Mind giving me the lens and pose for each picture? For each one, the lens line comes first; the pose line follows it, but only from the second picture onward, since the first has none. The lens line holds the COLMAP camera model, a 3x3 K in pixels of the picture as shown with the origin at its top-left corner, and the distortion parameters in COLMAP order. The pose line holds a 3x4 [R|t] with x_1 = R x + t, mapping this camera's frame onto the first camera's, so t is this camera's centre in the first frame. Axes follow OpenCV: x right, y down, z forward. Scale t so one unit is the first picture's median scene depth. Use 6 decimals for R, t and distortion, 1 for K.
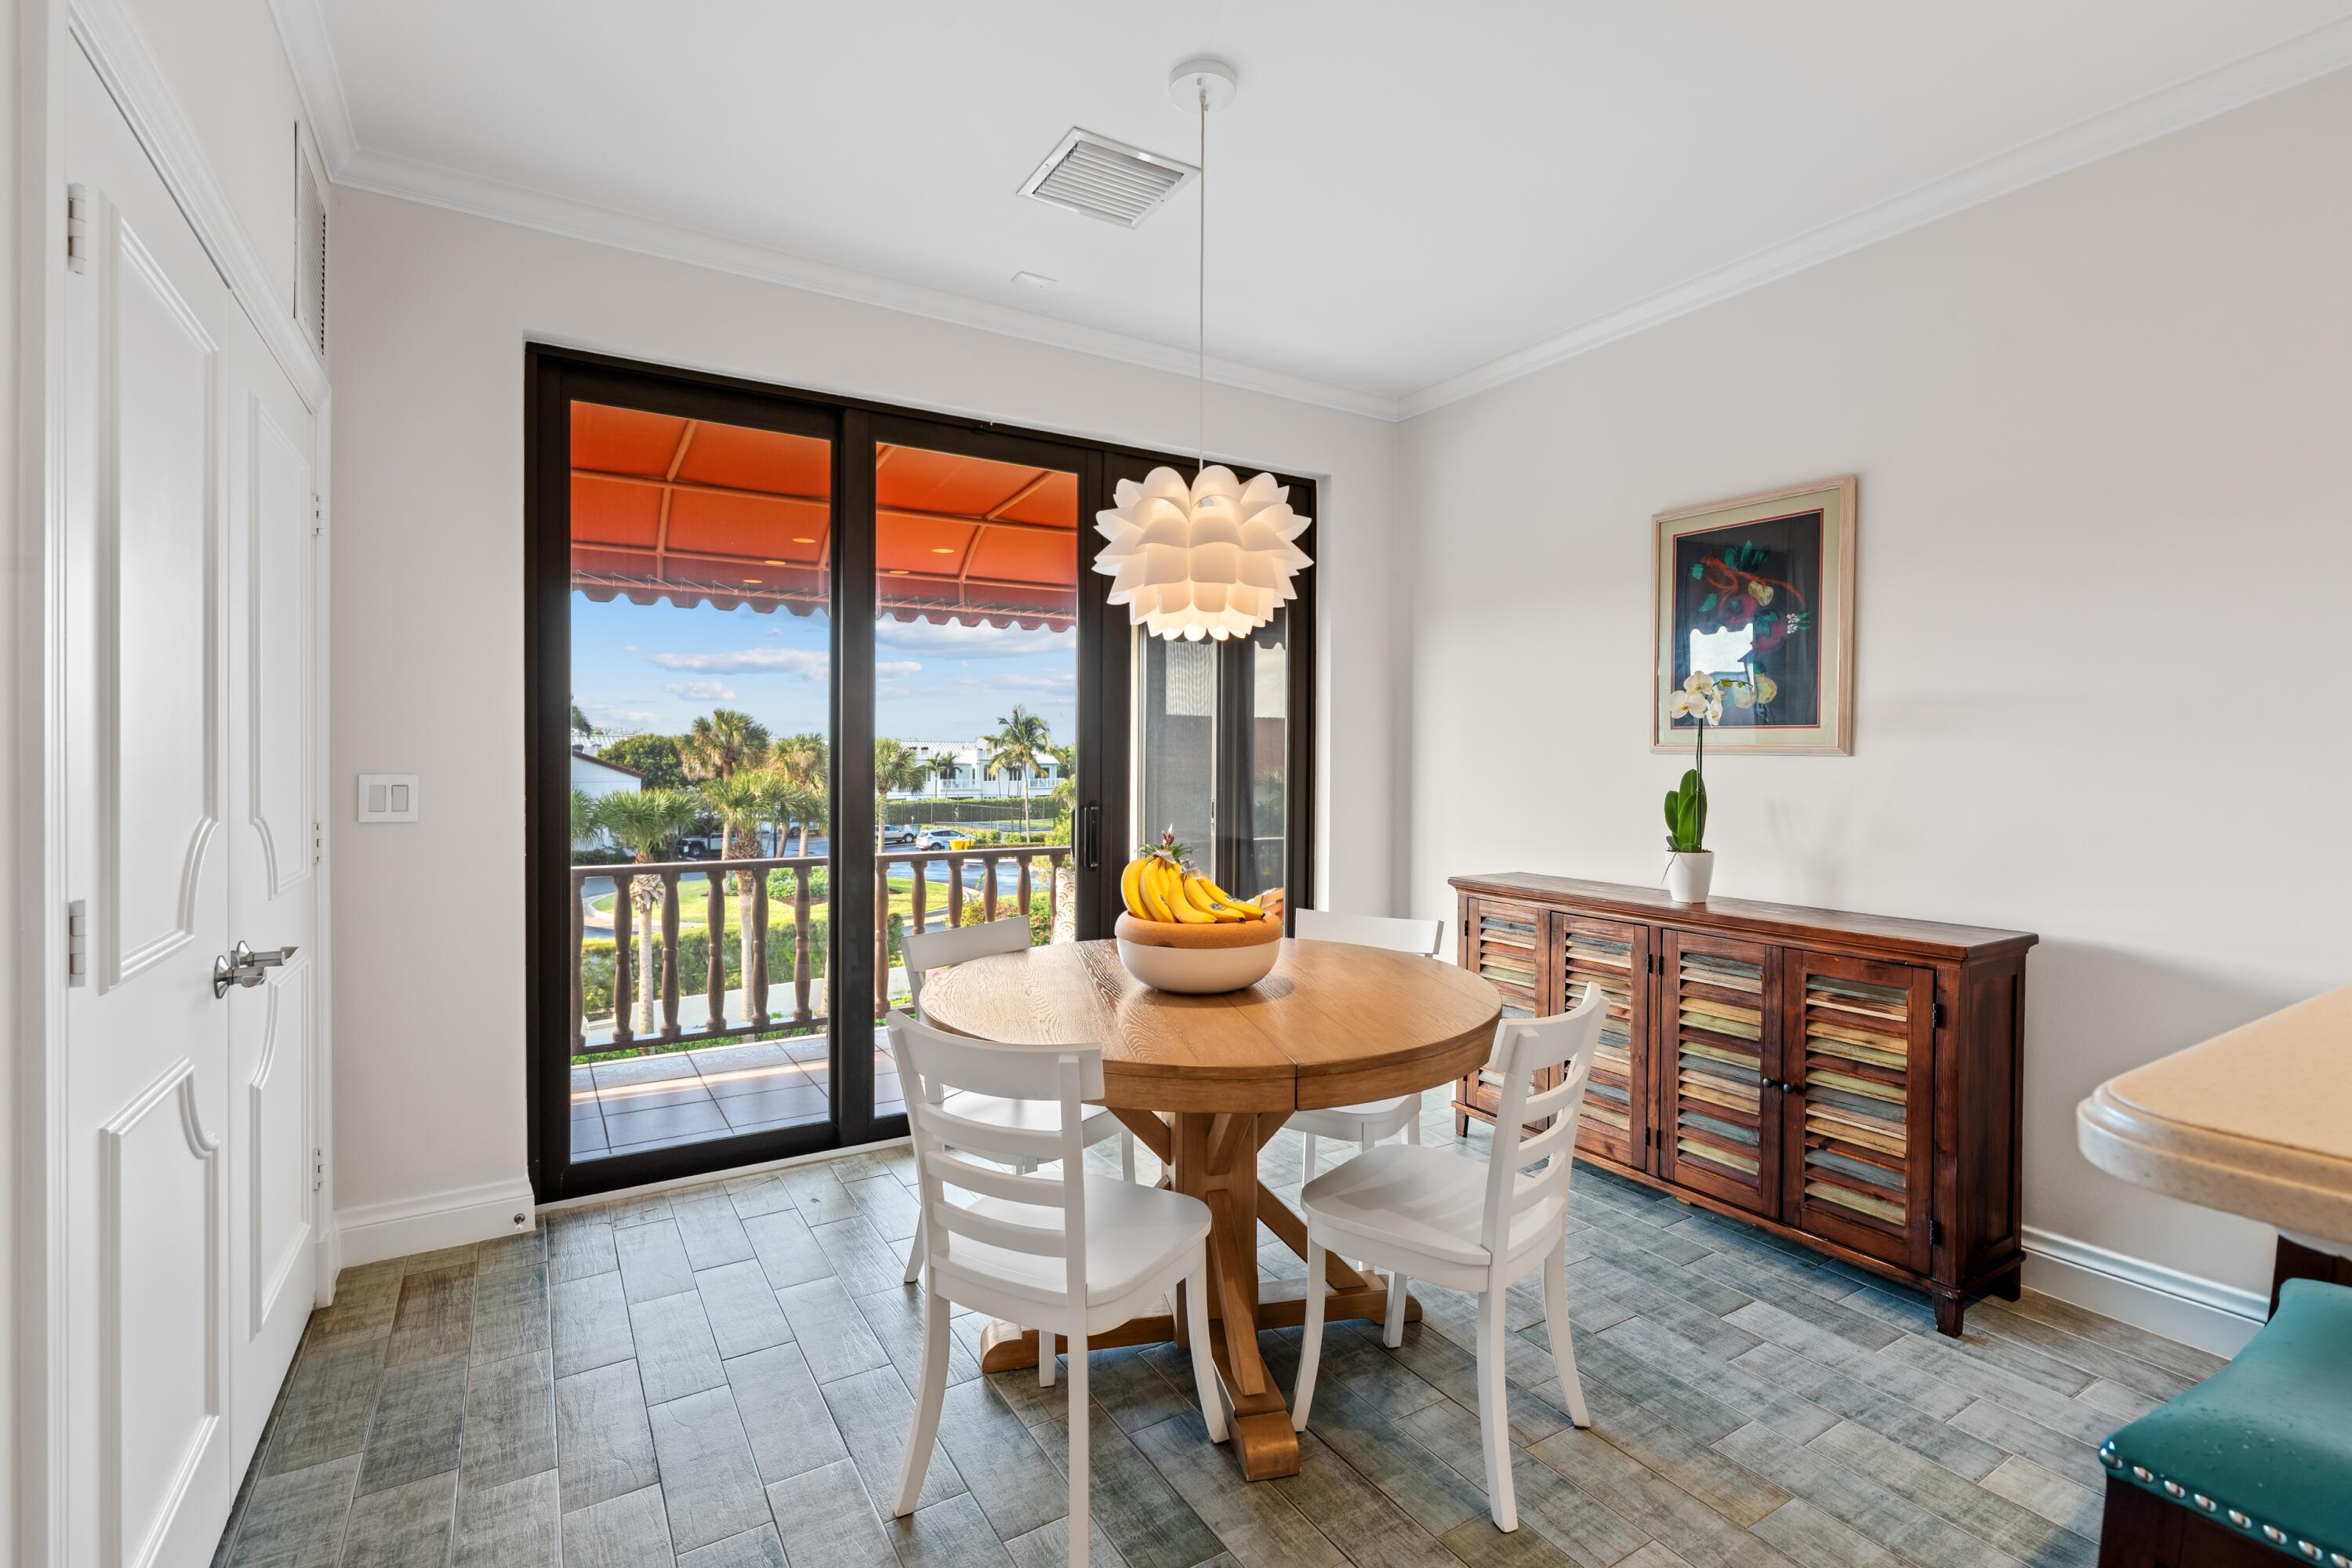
lens RADIAL K [[1054.2, 0, 1171.4], [0, 1054.2, 770.2], [0, 0, 1]] dist [-0.009524, 0.003191]
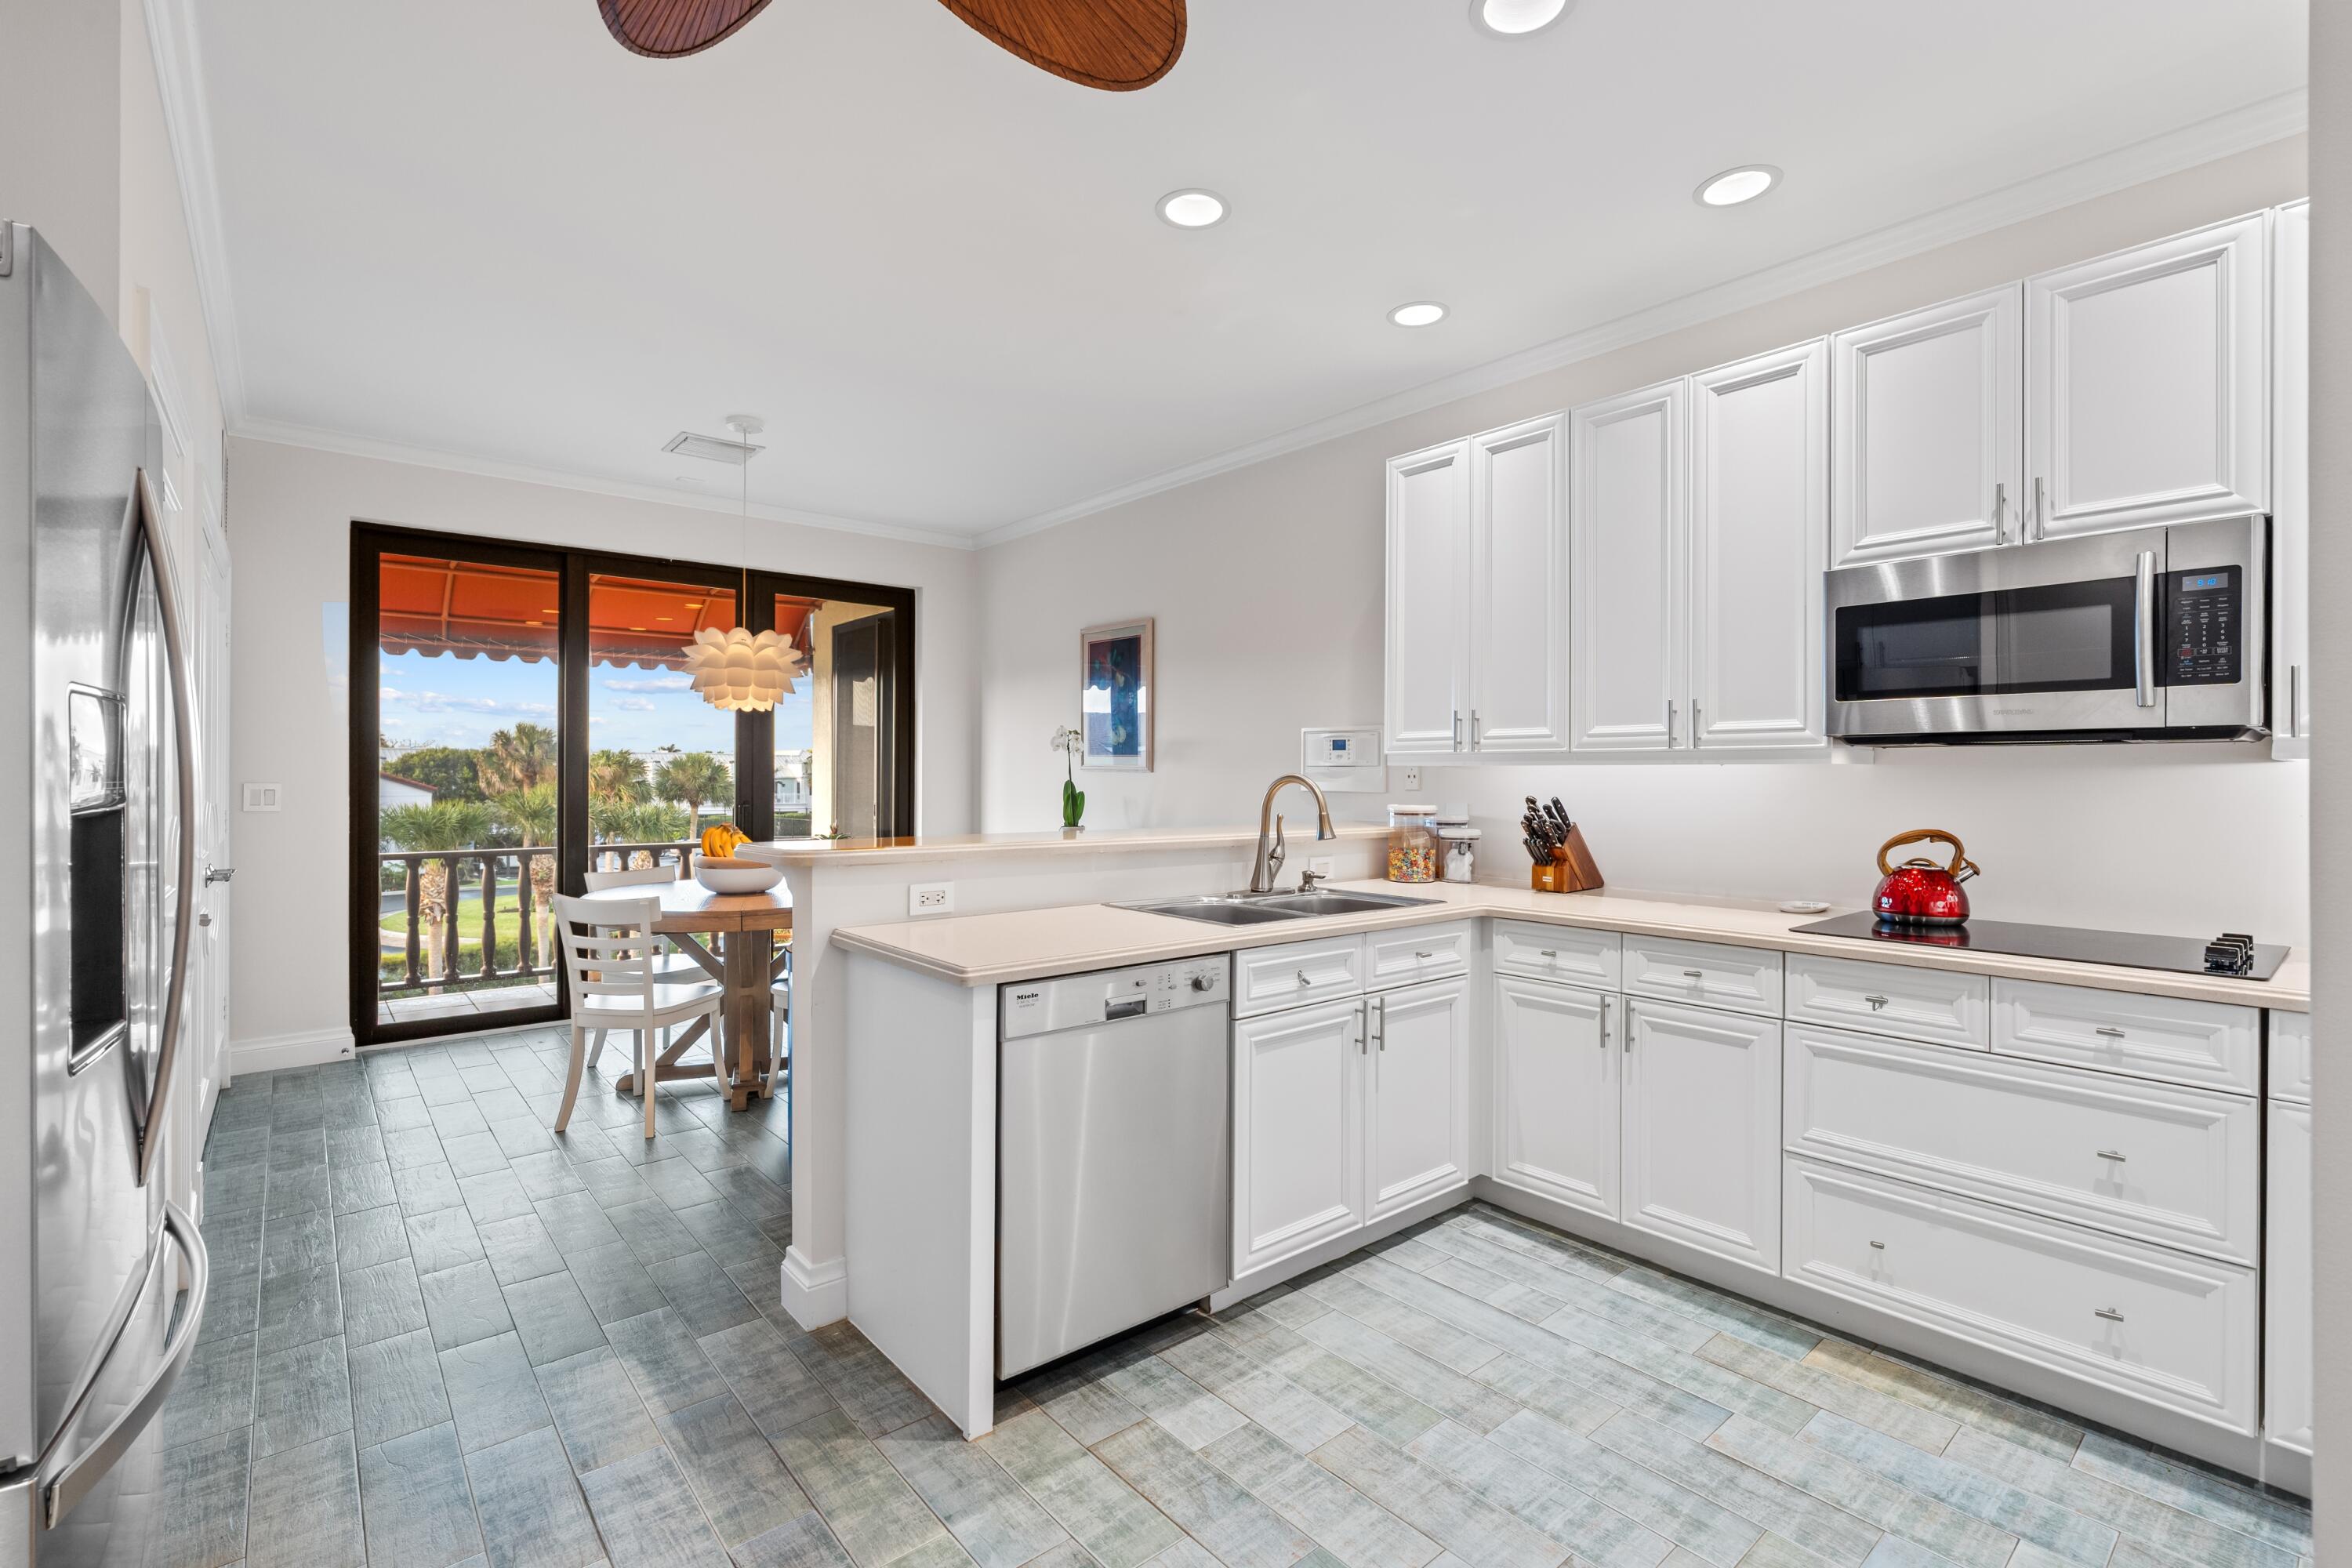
lens RADIAL K [[1054.2, 0, 1174.2], [0, 1054.2, 778.2], [0, 0, 1]] dist [-0.009524, 0.003191]
pose [[0.989212, 0.000087, 0.146489, 0.368506], [0.000804, 0.999982, -0.006022, 0.006296], [-0.146487, 0.006074, 0.989194, -0.712038]]
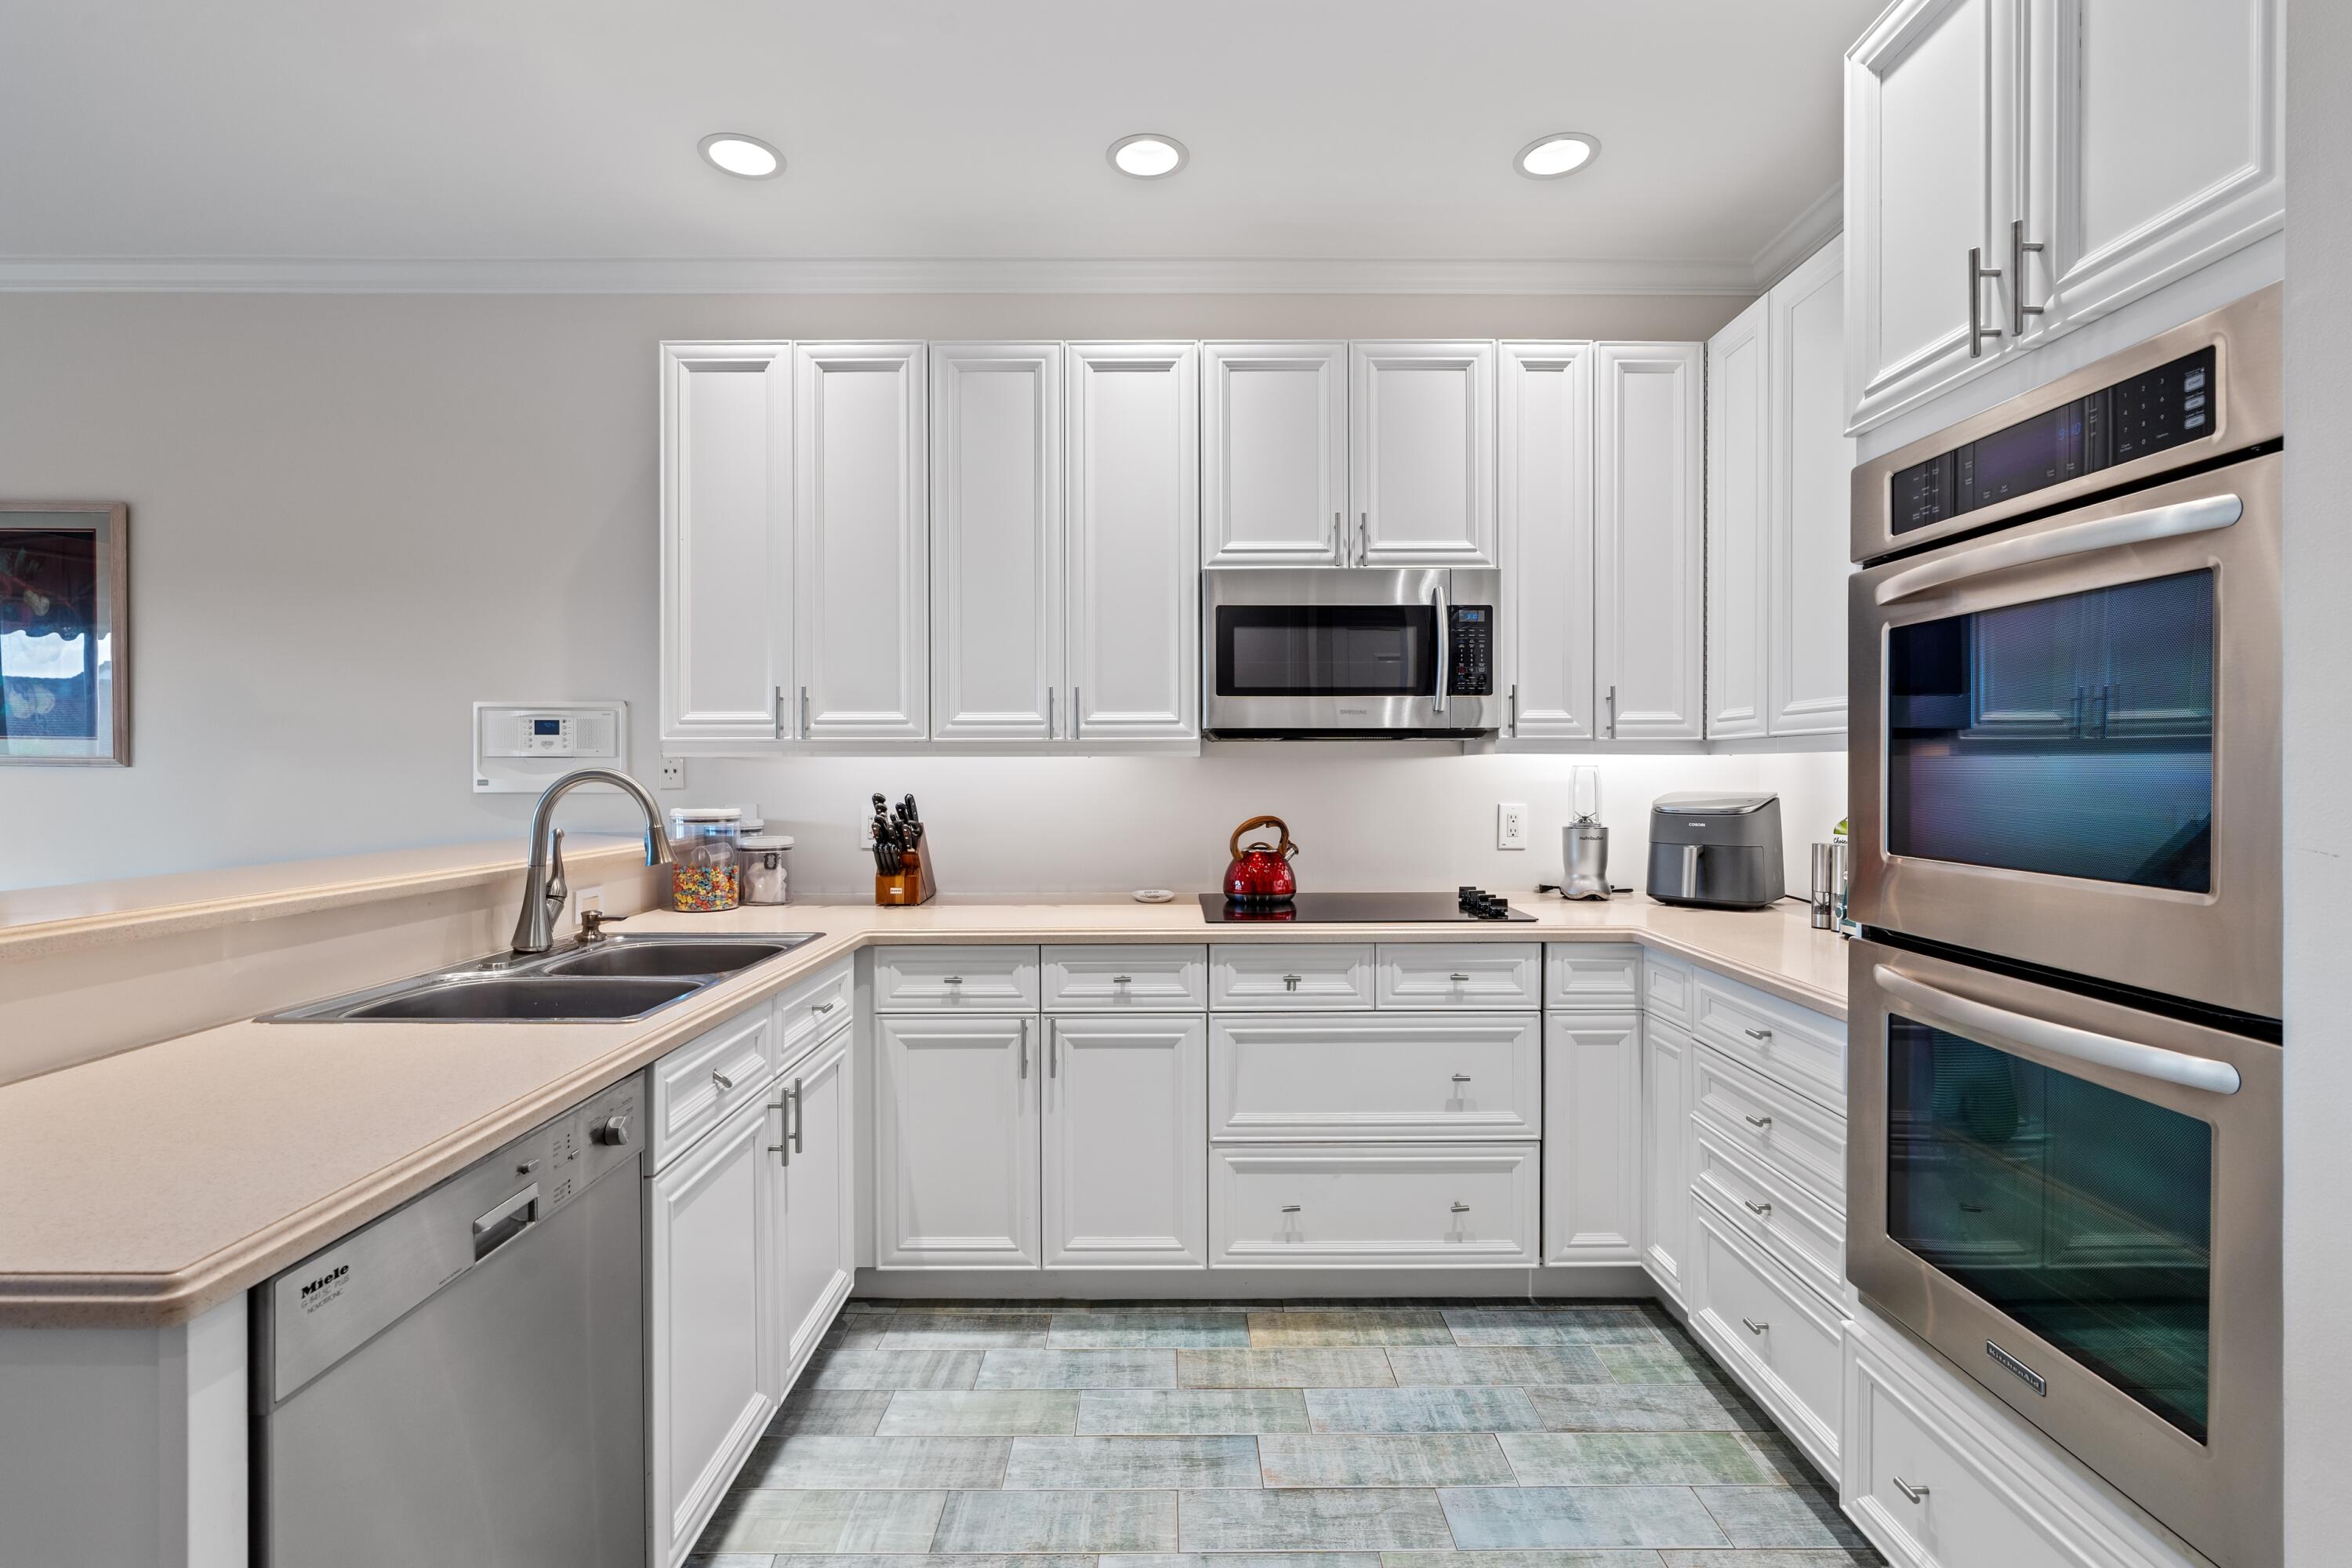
lens RADIAL K [[1054.2, 0, 1179.9], [0, 1054.2, 780.1], [0, 0, 1]] dist [-0.009524, 0.003191]
pose [[0.520066, -0.012280, 0.854038, 0.259273], [0.011321, 0.999908, 0.007483, 0.003250], [-0.854051, 0.005777, 0.520157, -0.409836]]
